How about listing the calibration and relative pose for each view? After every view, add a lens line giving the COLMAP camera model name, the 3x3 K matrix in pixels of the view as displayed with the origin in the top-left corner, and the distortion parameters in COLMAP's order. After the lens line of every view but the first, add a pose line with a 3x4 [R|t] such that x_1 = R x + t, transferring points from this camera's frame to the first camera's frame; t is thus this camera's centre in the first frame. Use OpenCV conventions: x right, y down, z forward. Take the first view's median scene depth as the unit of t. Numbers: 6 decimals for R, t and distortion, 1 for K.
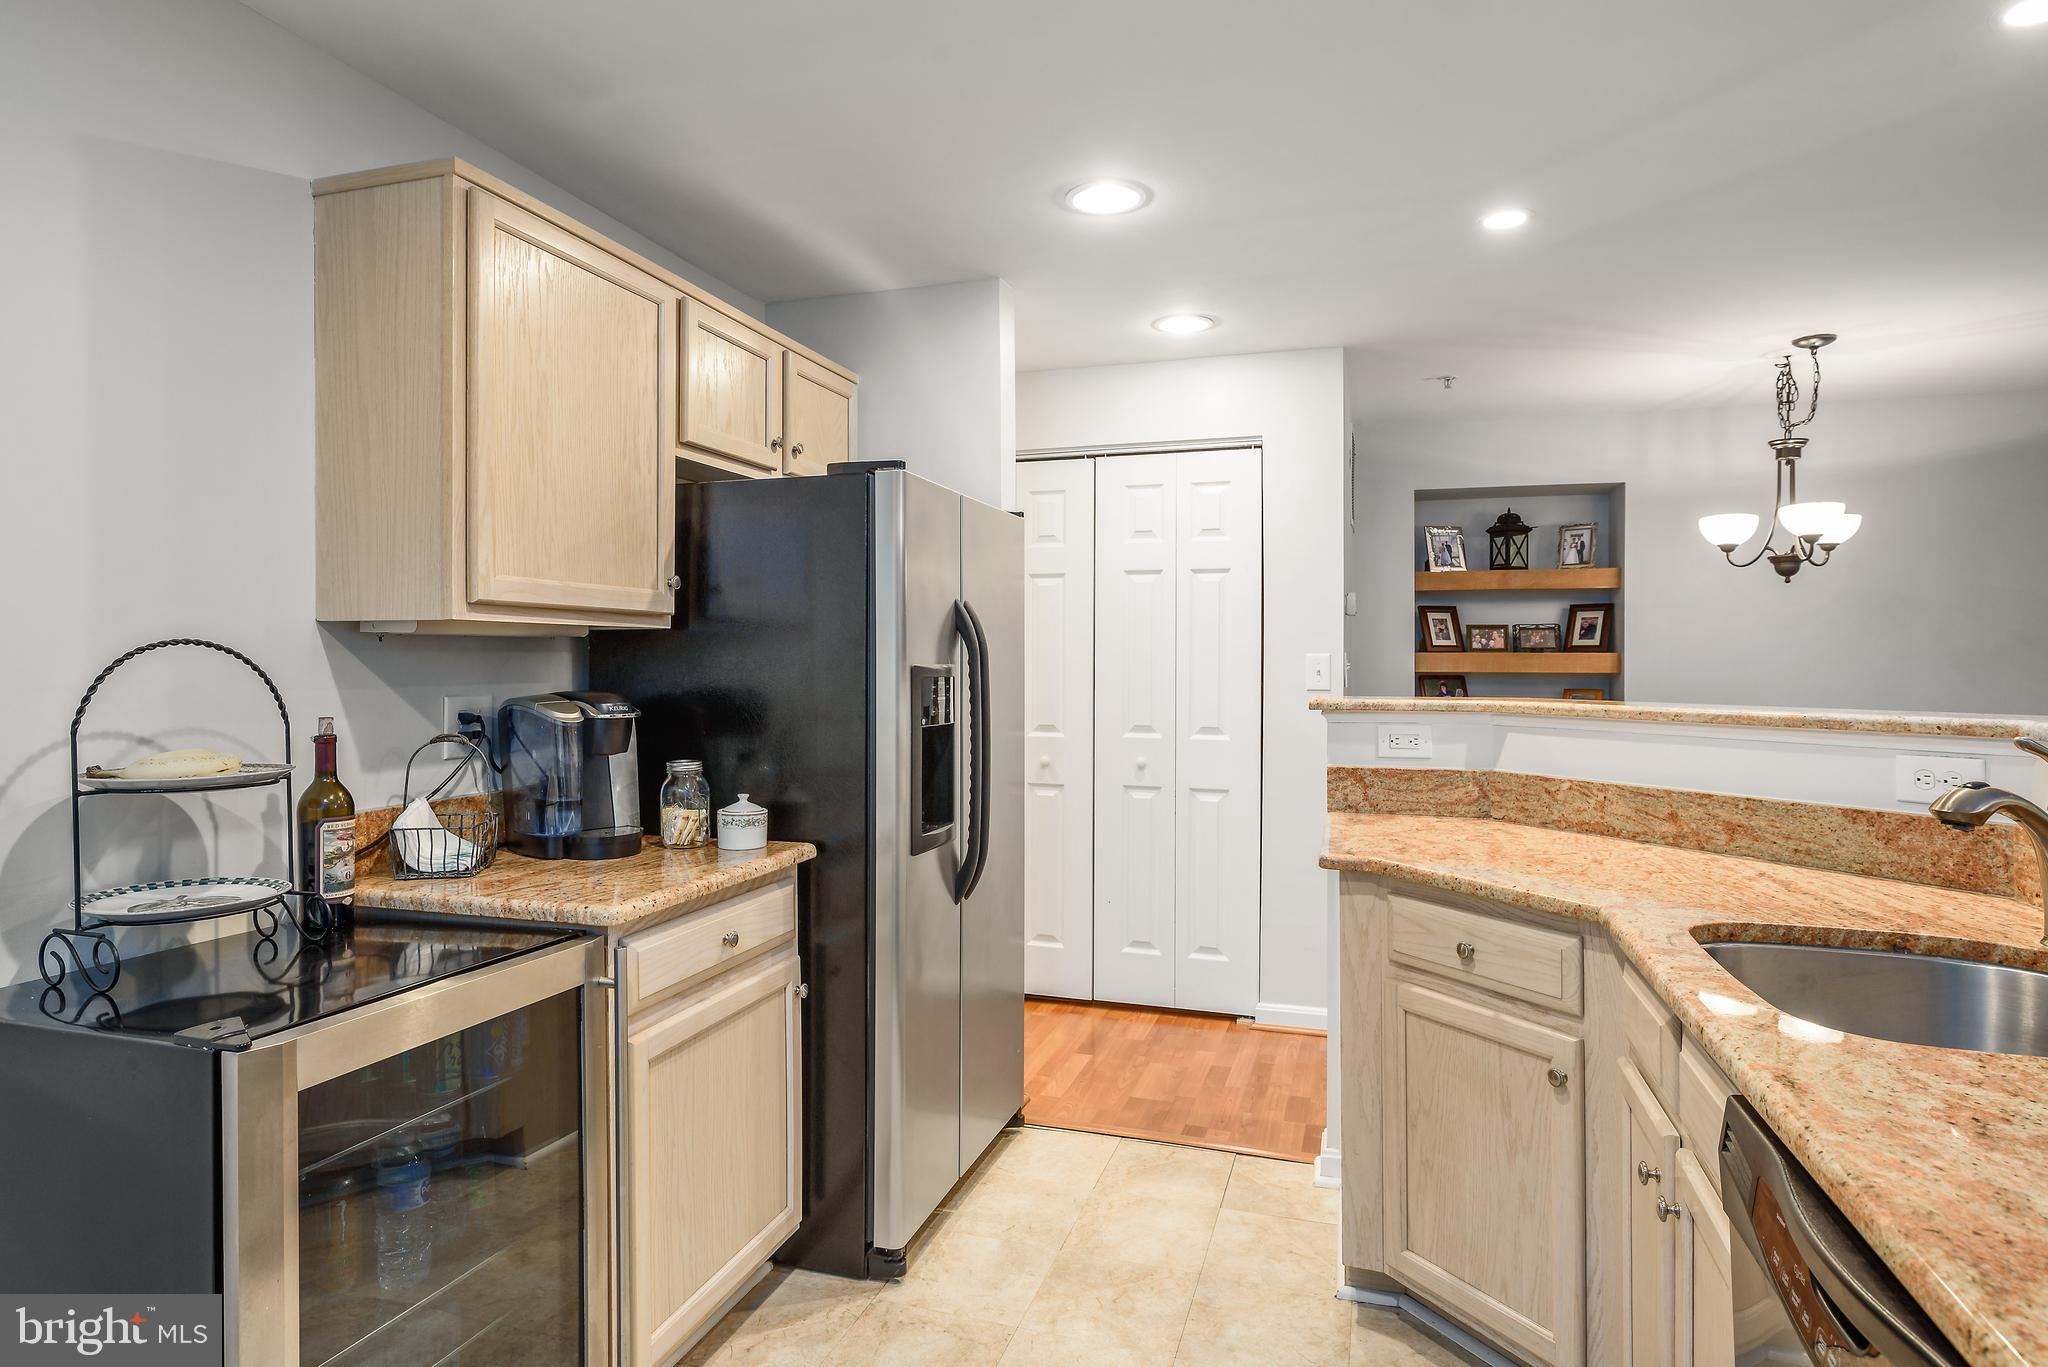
lens RADIAL K [[1119.2, 0, 1001.6], [0, 1119.2, 653.7], [0, 0, 1]] dist [-0.003262, 0.002874]
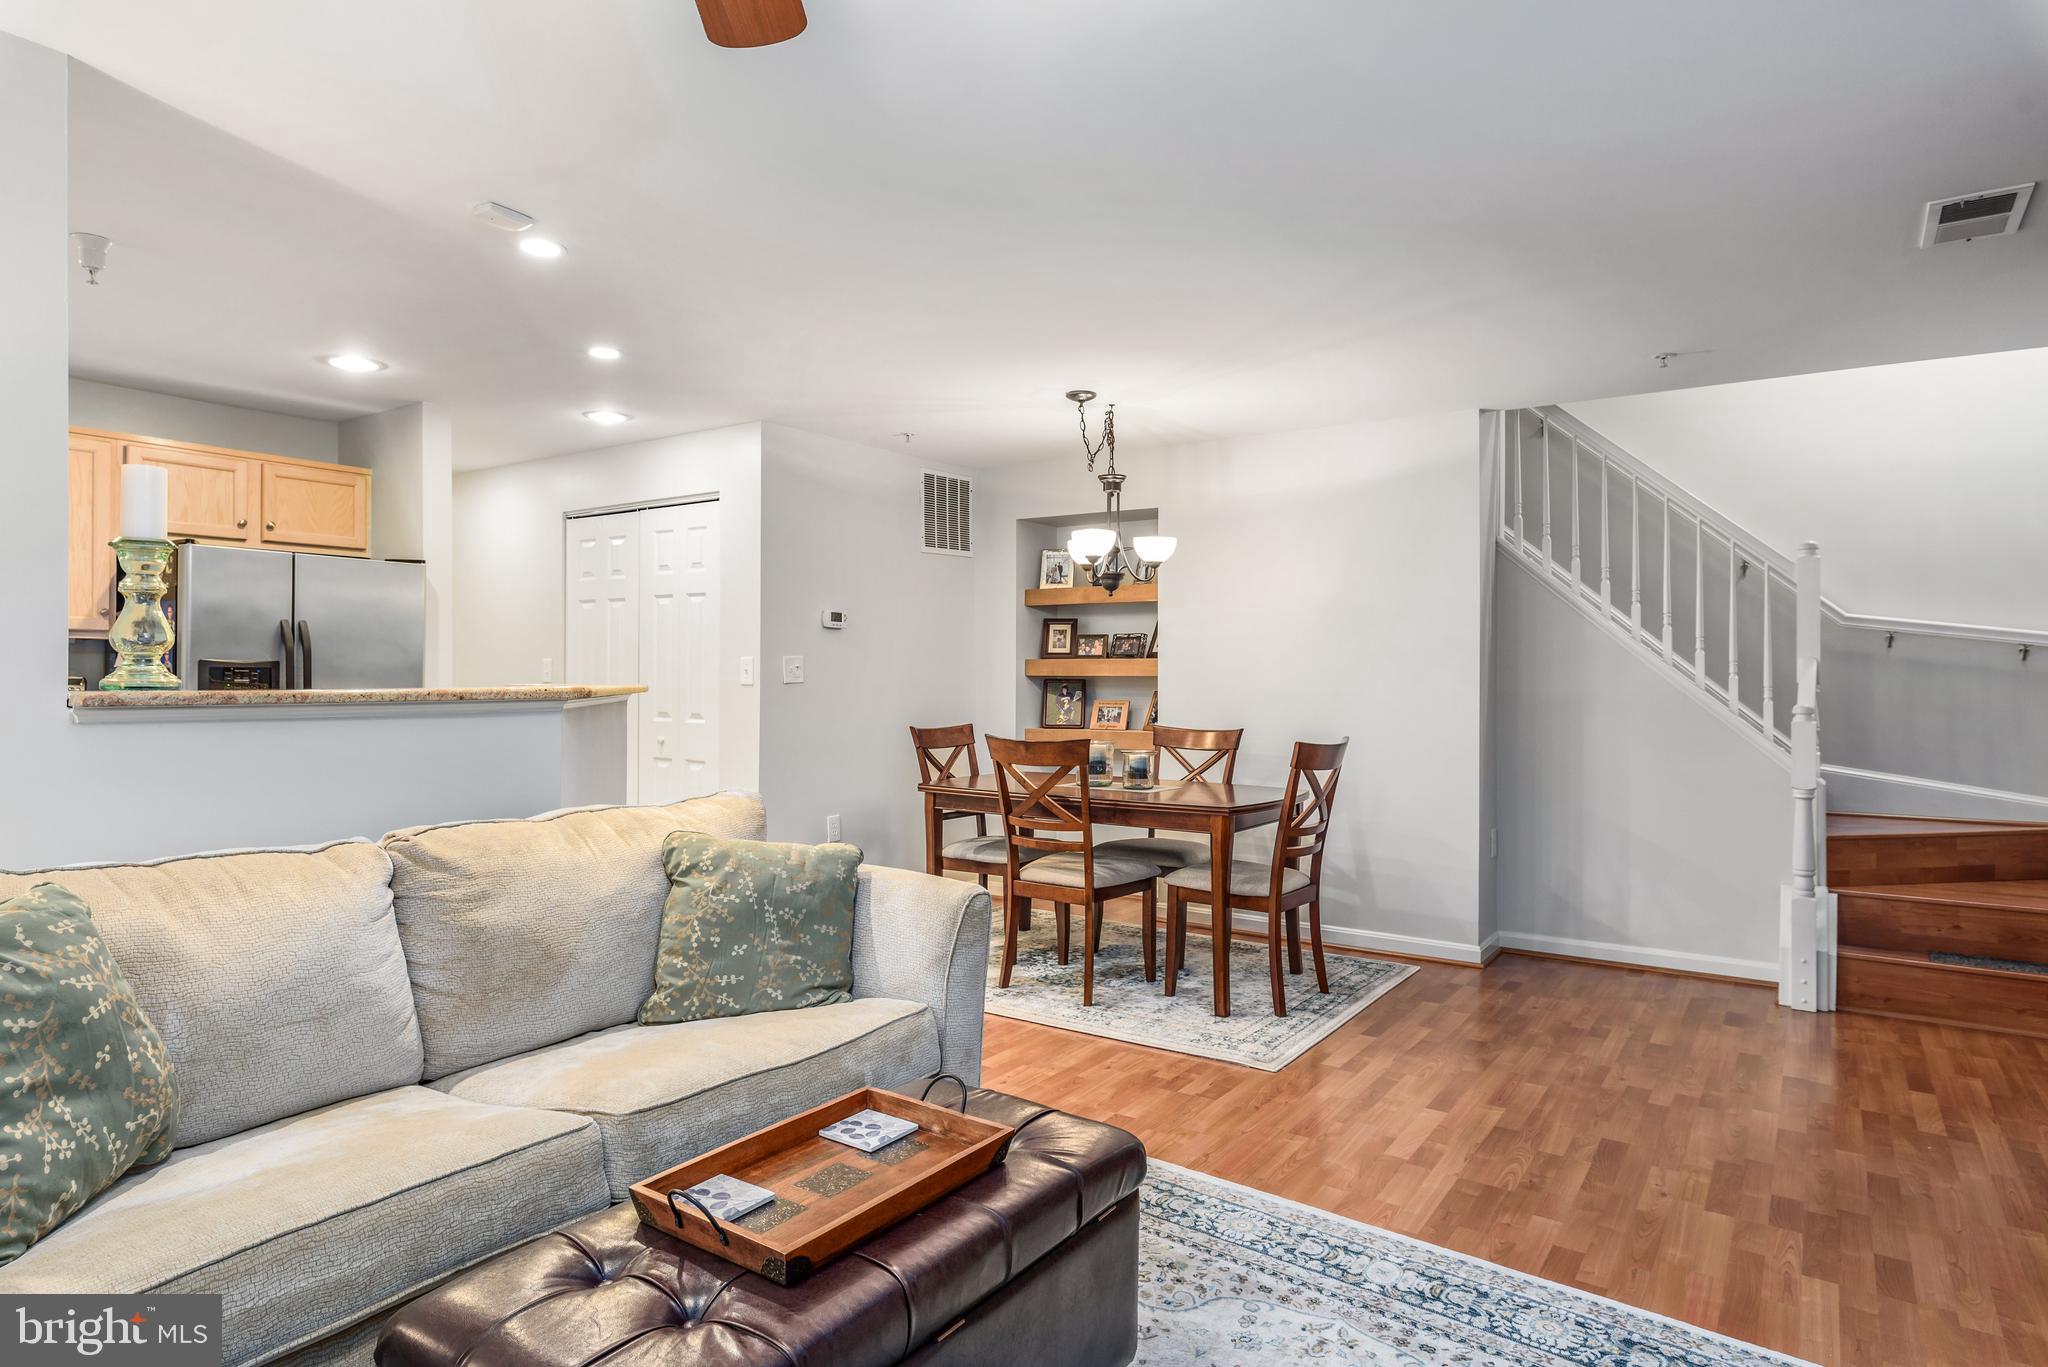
lens RADIAL K [[1146.9, 0, 1035.0], [0, 1146.9, 662.0], [0, 0, 1]] dist [0.001768, -0.000800]
pose [[0.958147, -0.000695, -0.286277, 0.974118], [-0.001463, 0.999972, -0.007324, 0.014759], [0.286274, 0.007437, 0.958119, -0.188403]]
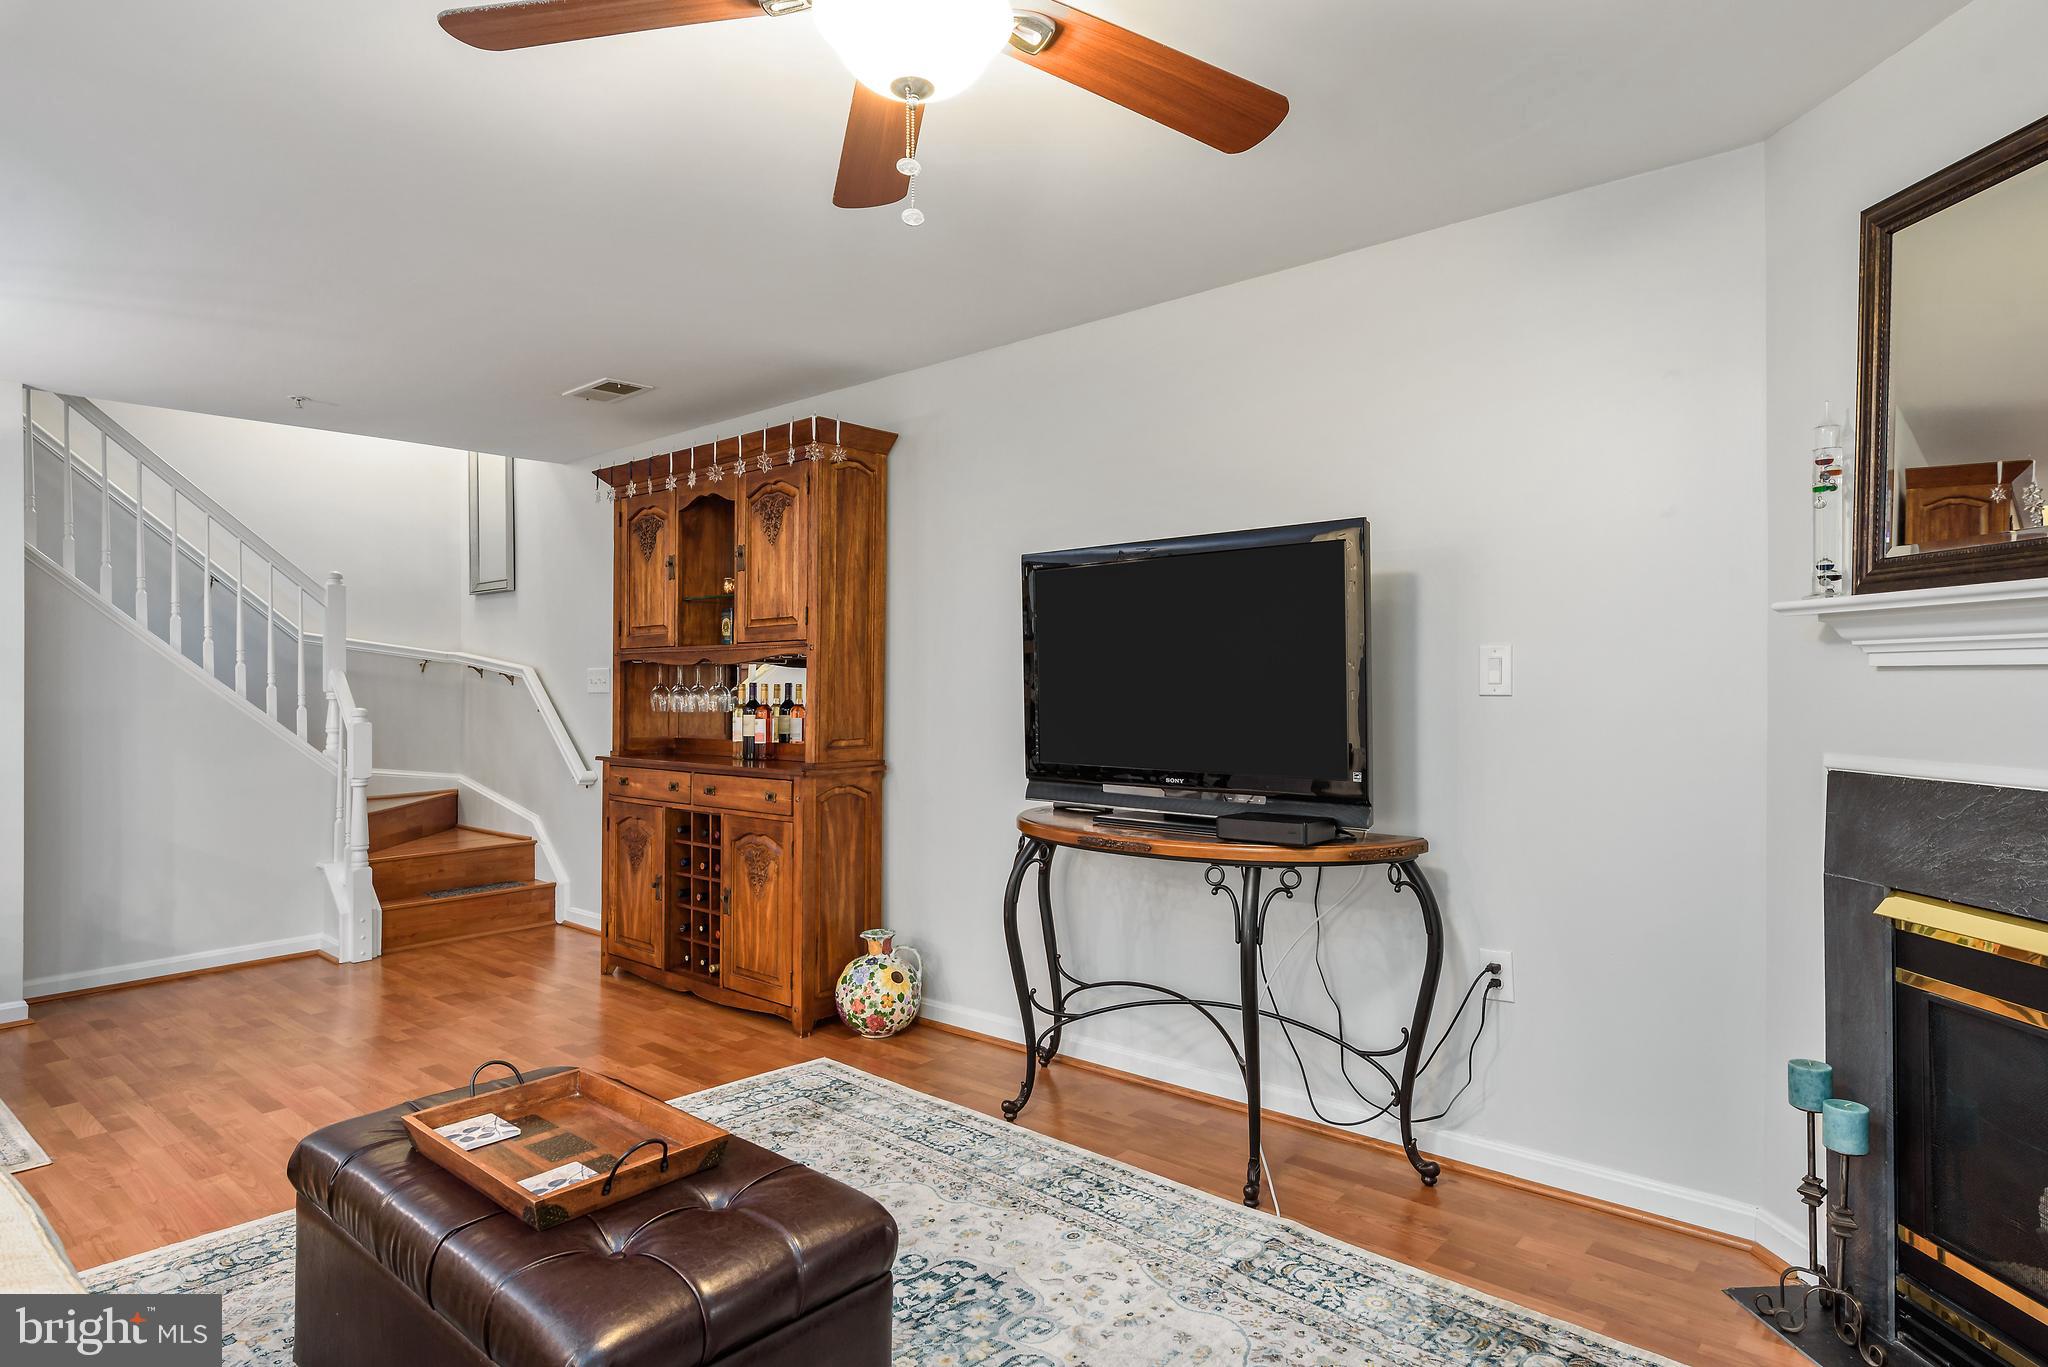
lens RADIAL K [[1119.2, 0, 1033.1], [0, 1119.2, 669.1], [0, 0, 1]] dist [-0.003262, 0.002874]
pose [[0.398031, 0.004119, 0.917363, 0.480663], [0.008489, 0.999931, -0.008173, 0.018023], [-0.917333, 0.011041, 0.397968, -0.154763]]
